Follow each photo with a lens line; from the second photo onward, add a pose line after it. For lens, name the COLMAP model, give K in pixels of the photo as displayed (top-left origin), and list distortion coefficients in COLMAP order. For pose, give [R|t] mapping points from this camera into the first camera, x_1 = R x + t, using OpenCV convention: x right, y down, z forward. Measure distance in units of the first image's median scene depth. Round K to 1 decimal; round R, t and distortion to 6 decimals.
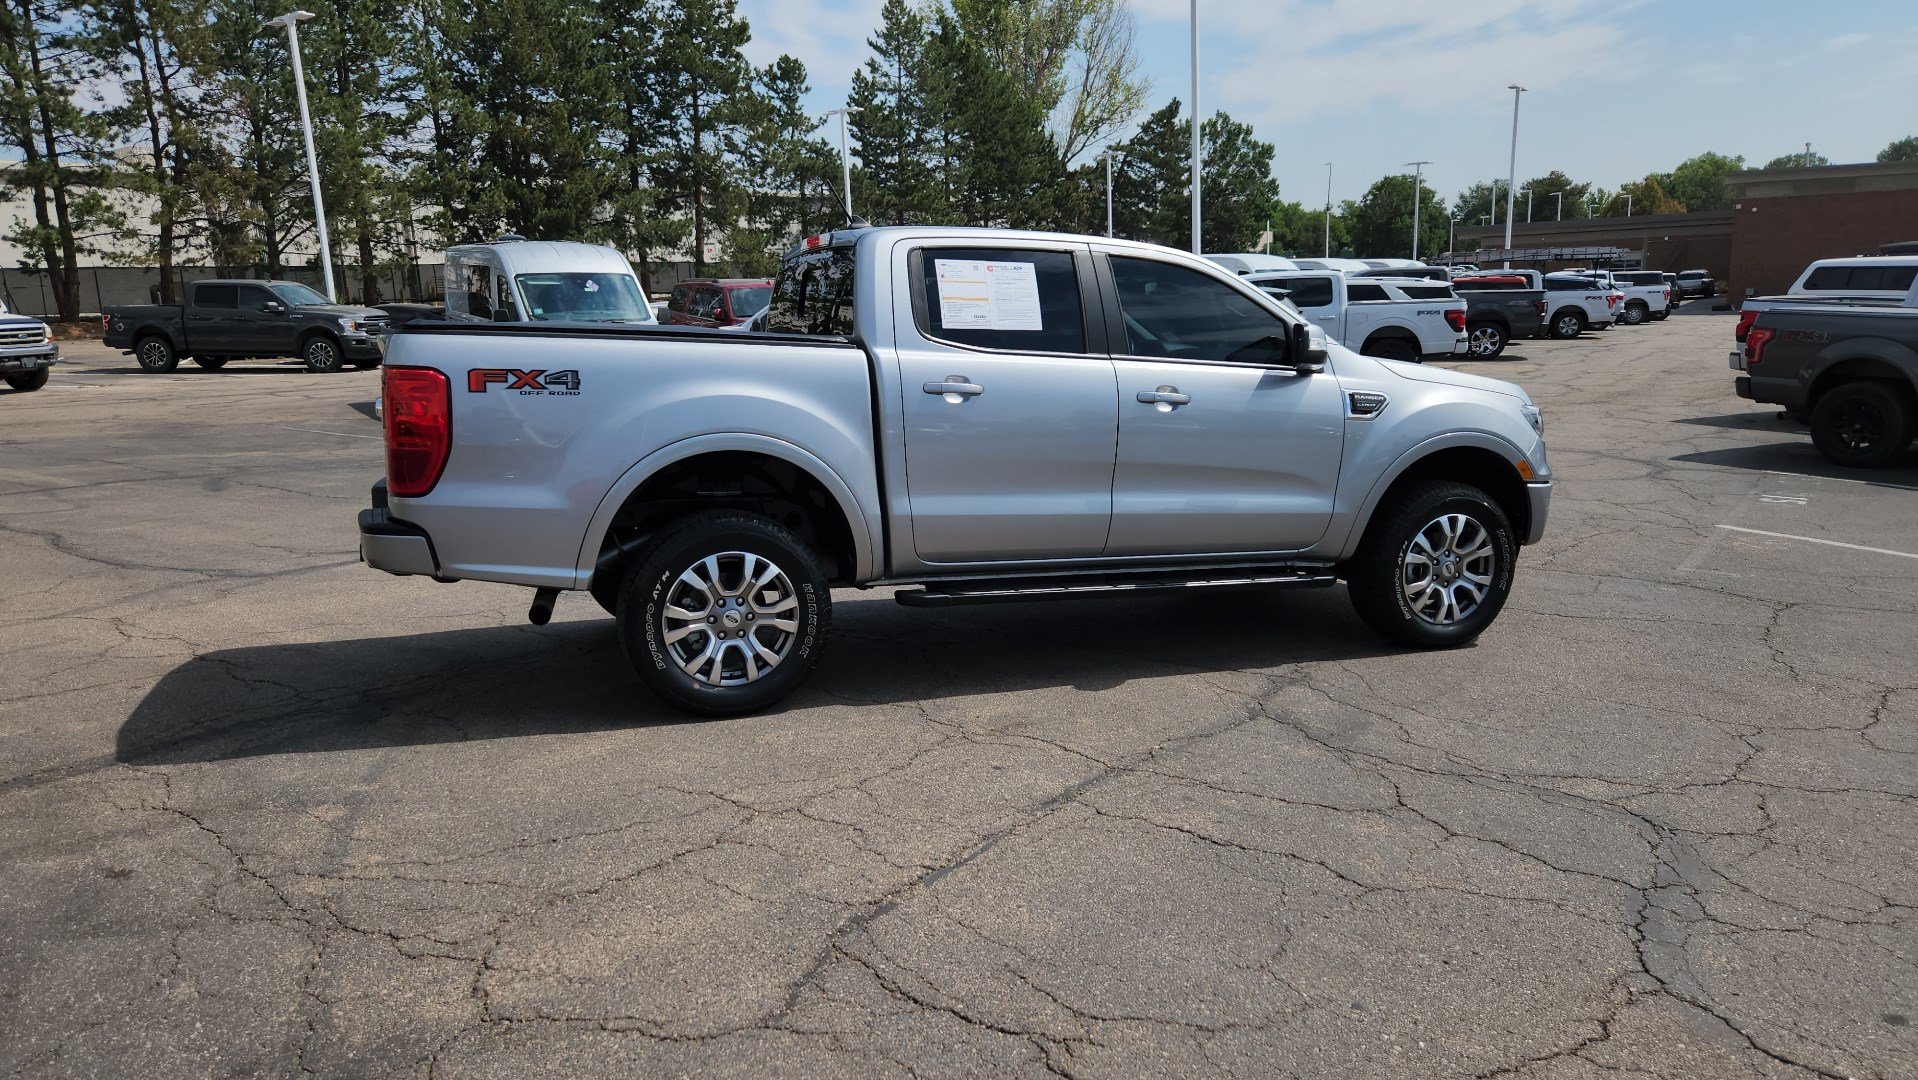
lens RADIAL K [[1283.3, 0, 927.7], [0, 1283.3, 536.3], [0, 0, 1]] dist [0.071525, -0.058259]
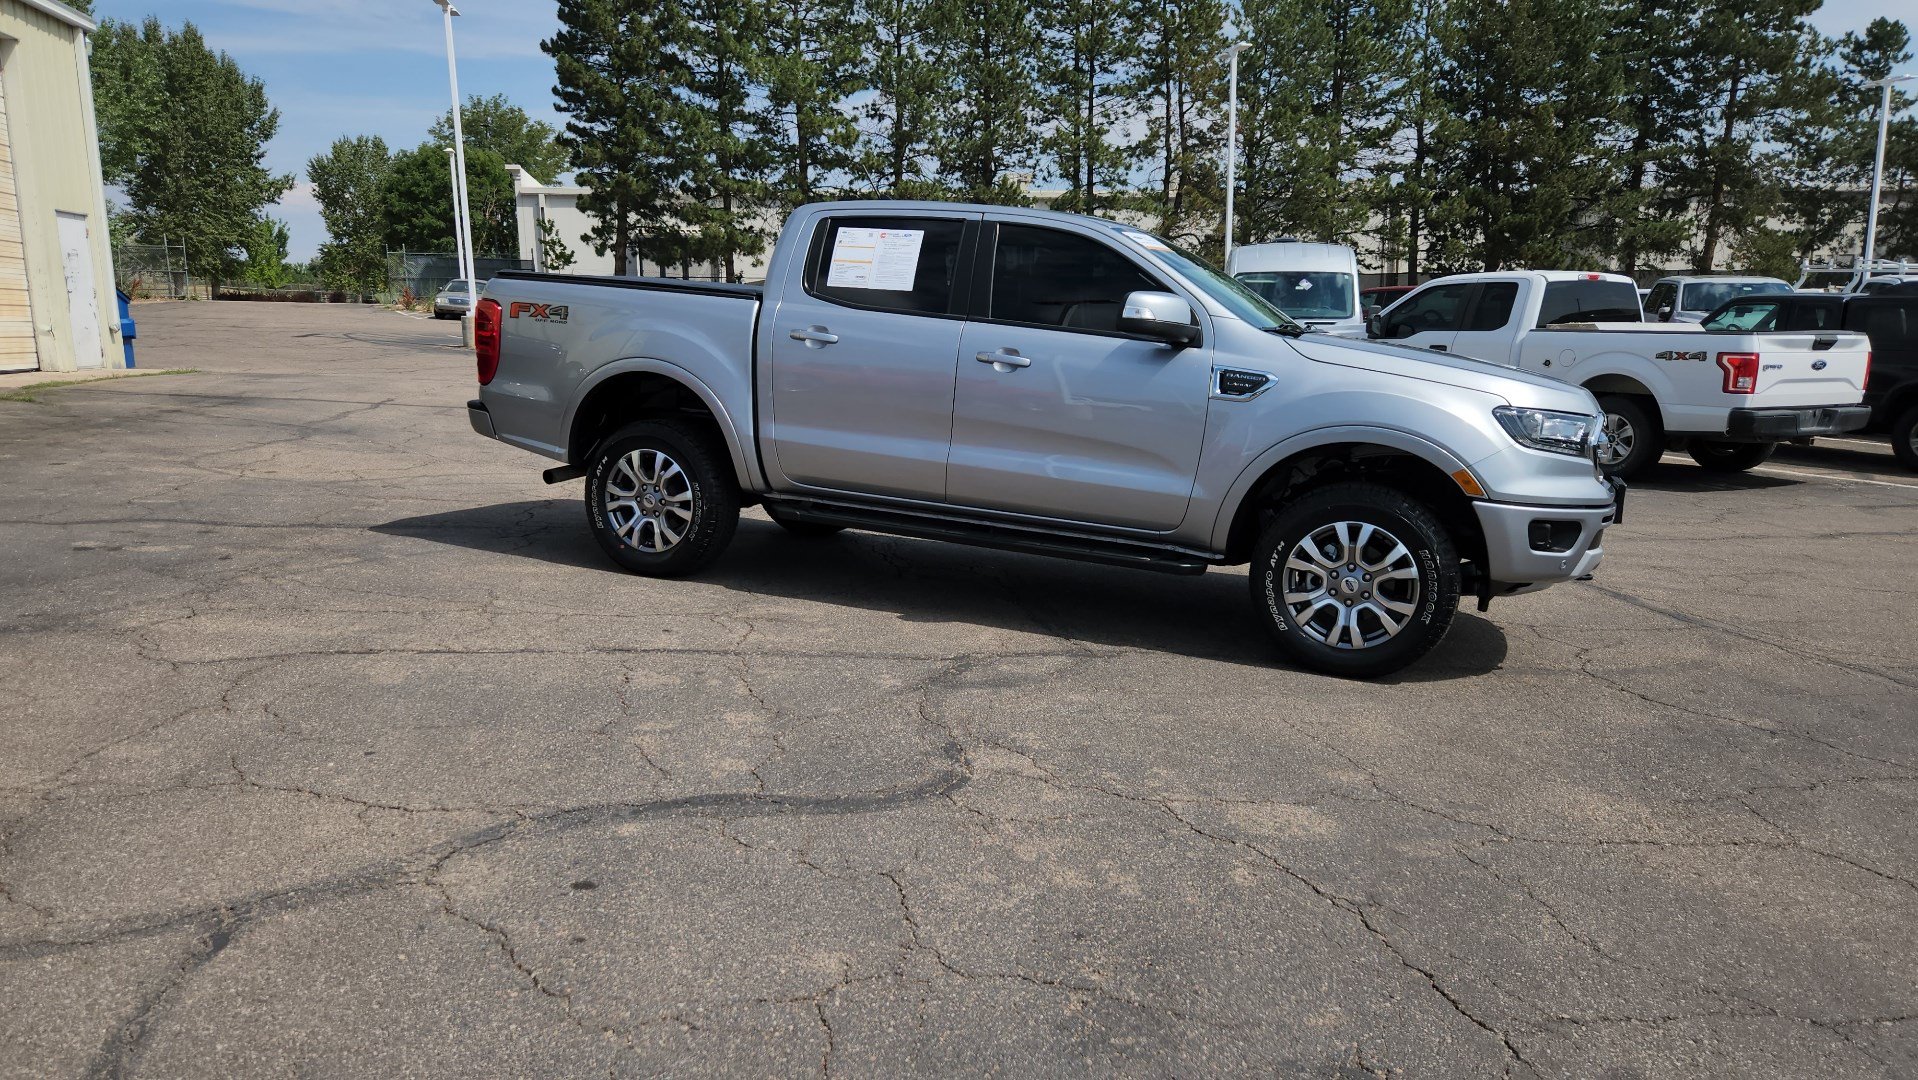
lens RADIAL K [[1286.9, 0, 942.3], [0, 1286.9, 534.9], [0, 0, 1]] dist [0.069648, -0.055494]
pose [[0.729830, 0.144407, -0.668203, 0.095805], [-0.151595, 0.987287, 0.047790, -0.001022], [0.666609, 0.066418, 0.742443, 0.021980]]
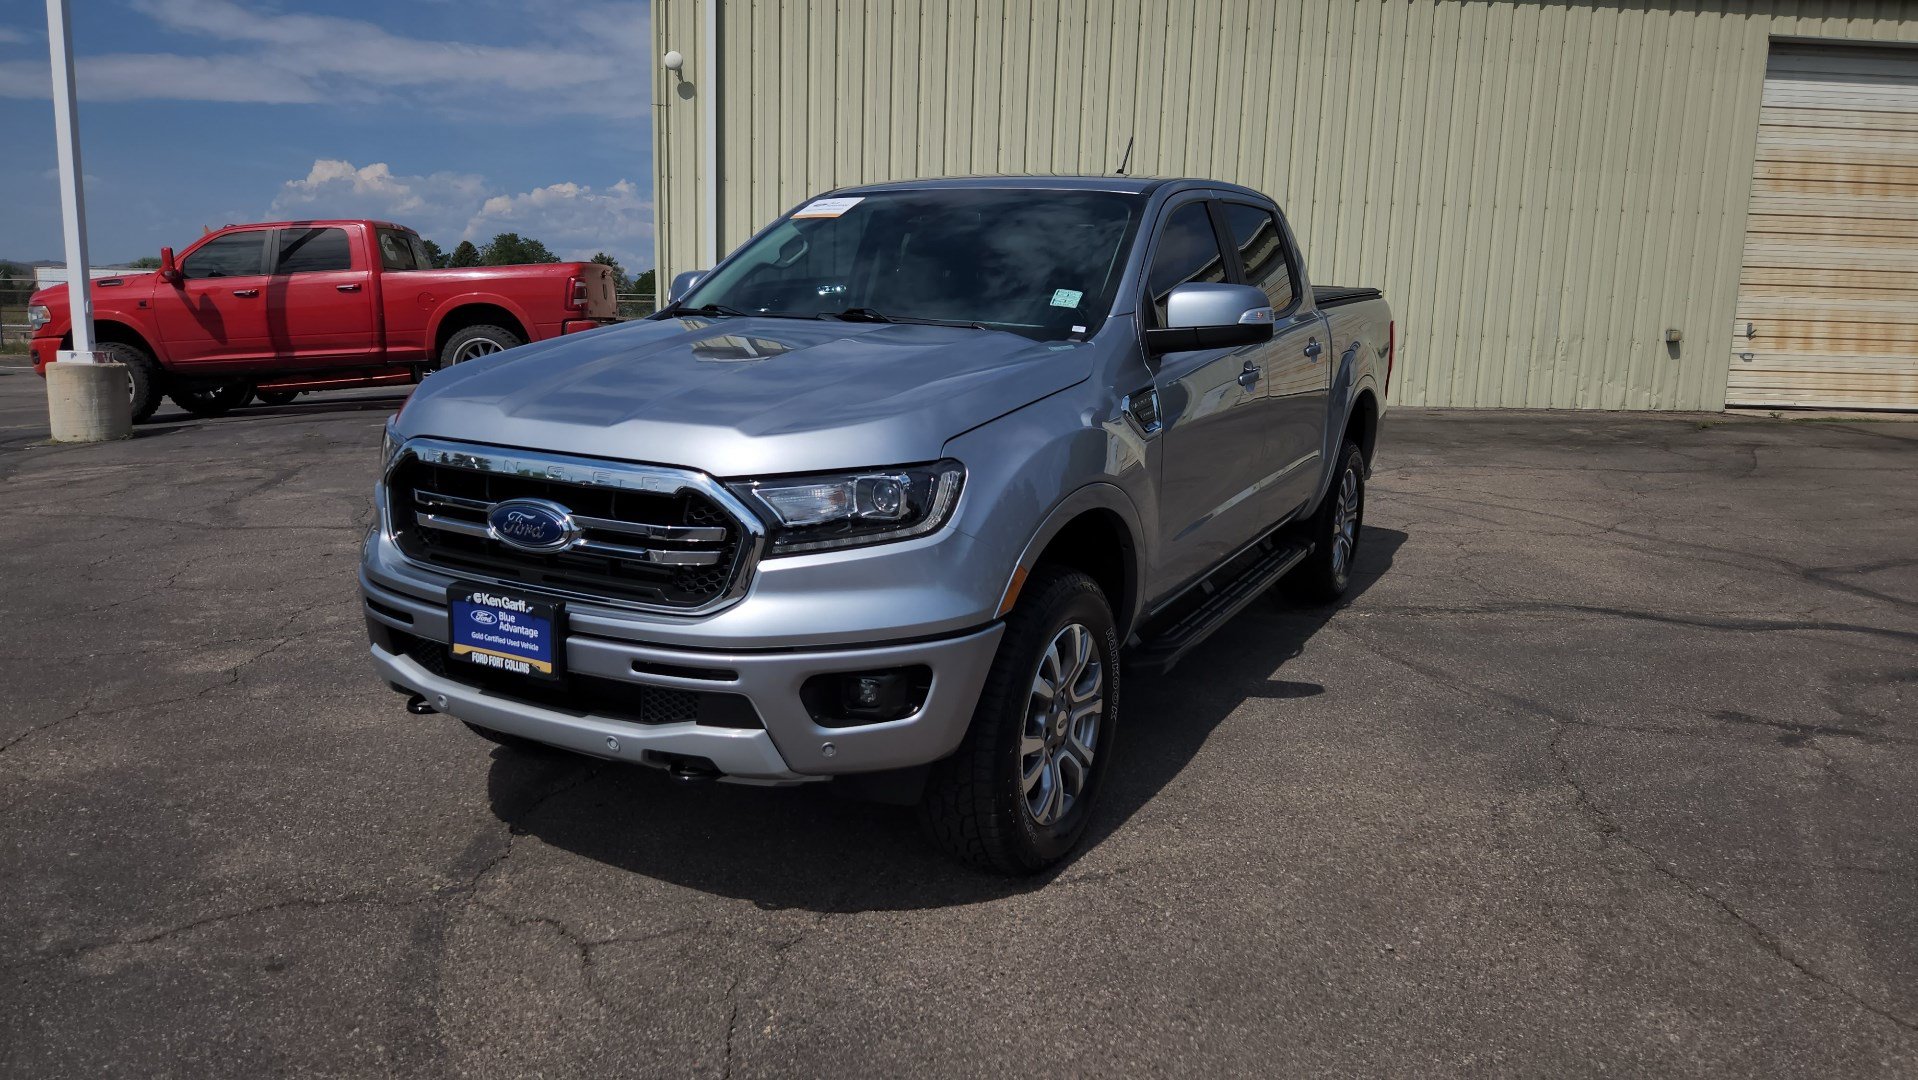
lens RADIAL K [[1286.9, 0, 942.3], [0, 1286.9, 534.9], [0, 0, 1]] dist [0.069648, -0.055494]
pose [[-0.754940, 0.110453, -0.646425, 0.084078], [-0.123516, 0.944124, 0.305570, -0.031912], [0.644057, 0.310531, -0.699115, 0.199288]]
